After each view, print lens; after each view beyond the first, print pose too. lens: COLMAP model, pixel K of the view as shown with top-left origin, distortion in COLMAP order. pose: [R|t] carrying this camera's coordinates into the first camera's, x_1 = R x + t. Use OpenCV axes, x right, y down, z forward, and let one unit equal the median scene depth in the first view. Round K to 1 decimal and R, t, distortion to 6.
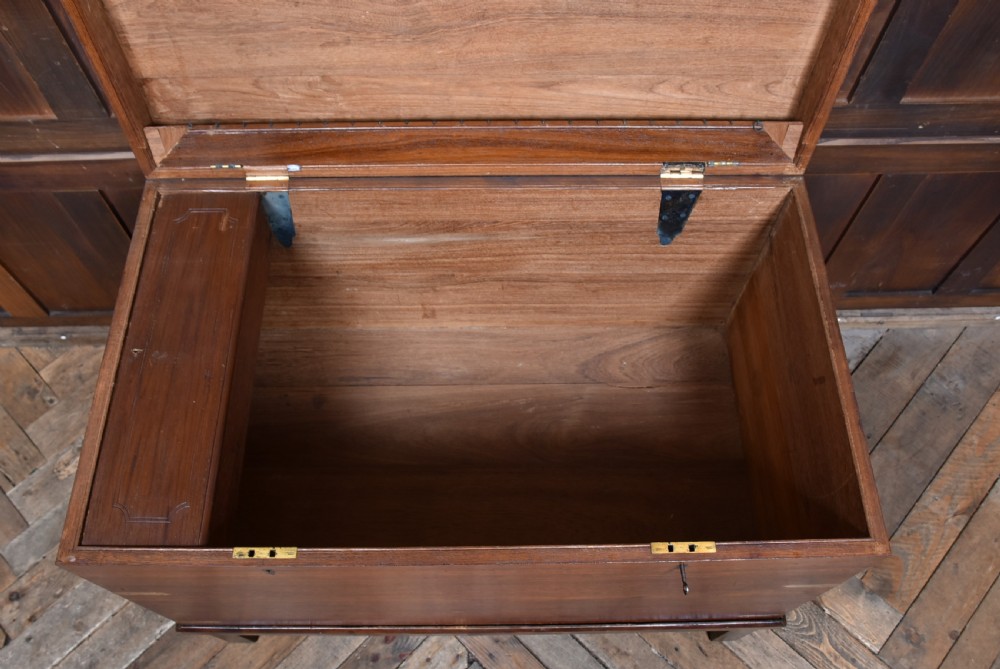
lens RADIAL K [[827.7, 0, 499.0], [0, 827.7, 344.8], [0, 0, 1]] dist [-0.099619, 0.064245]
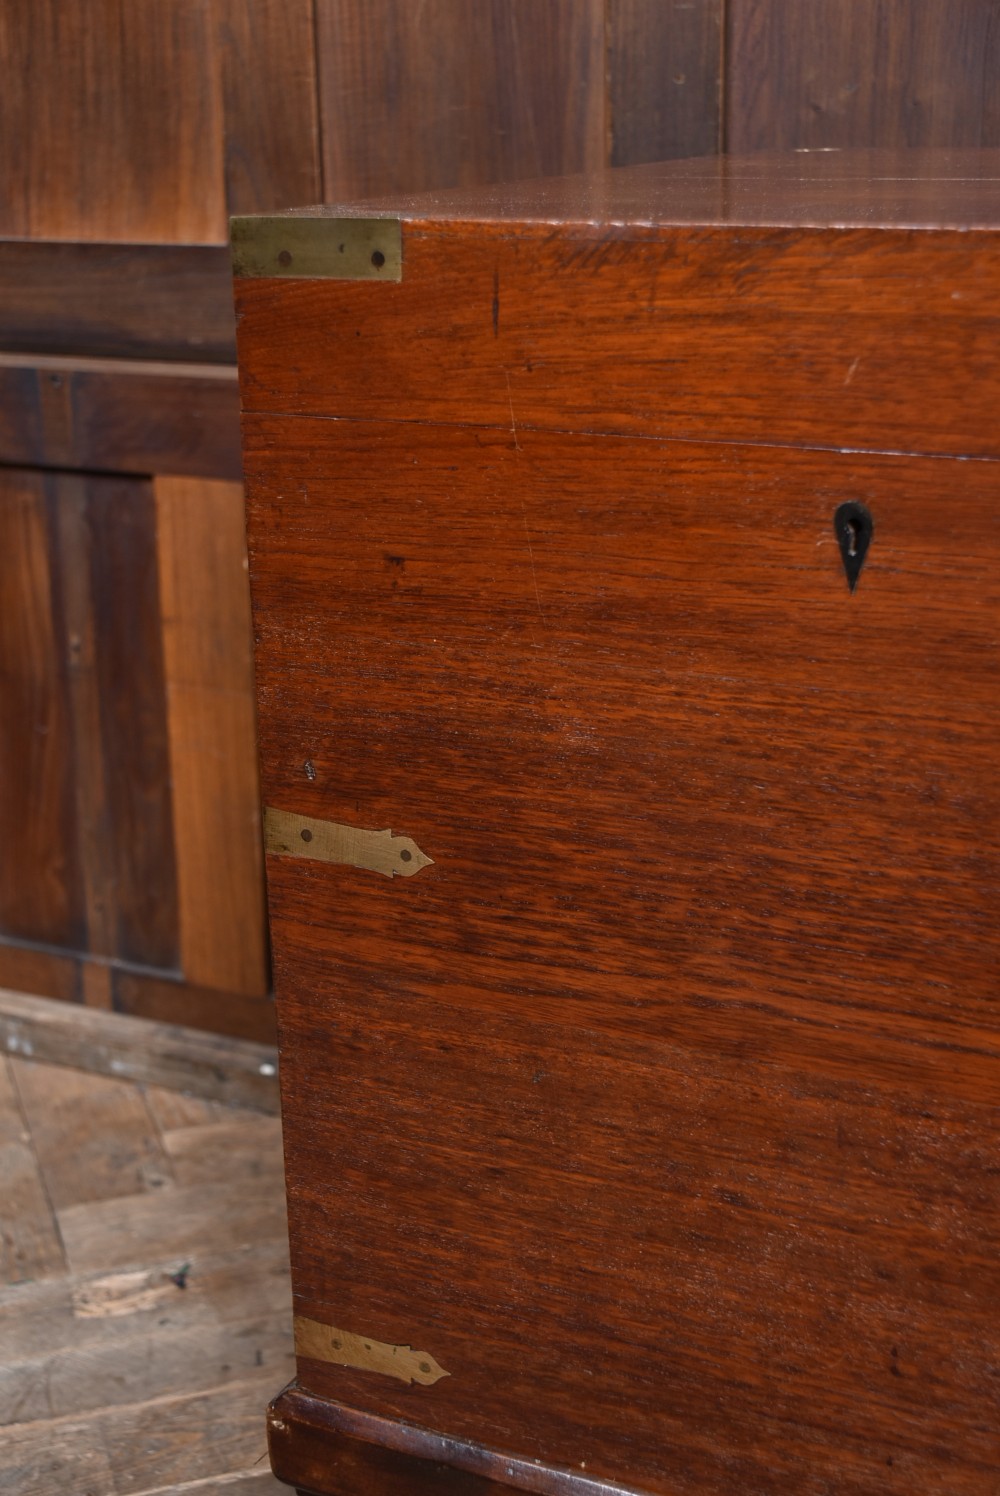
lens RADIAL K [[2112.7, 0, 531.6], [0, 2112.7, 681.3], [0, 0, 1]] dist [-0.012386, 0.053469]
pose [[0.890484, 0.111738, -0.441081, -0.039473], [-0.393065, 0.677224, -0.621987, 0.582584], [0.229211, 0.727243, 0.646977, 0.386252]]
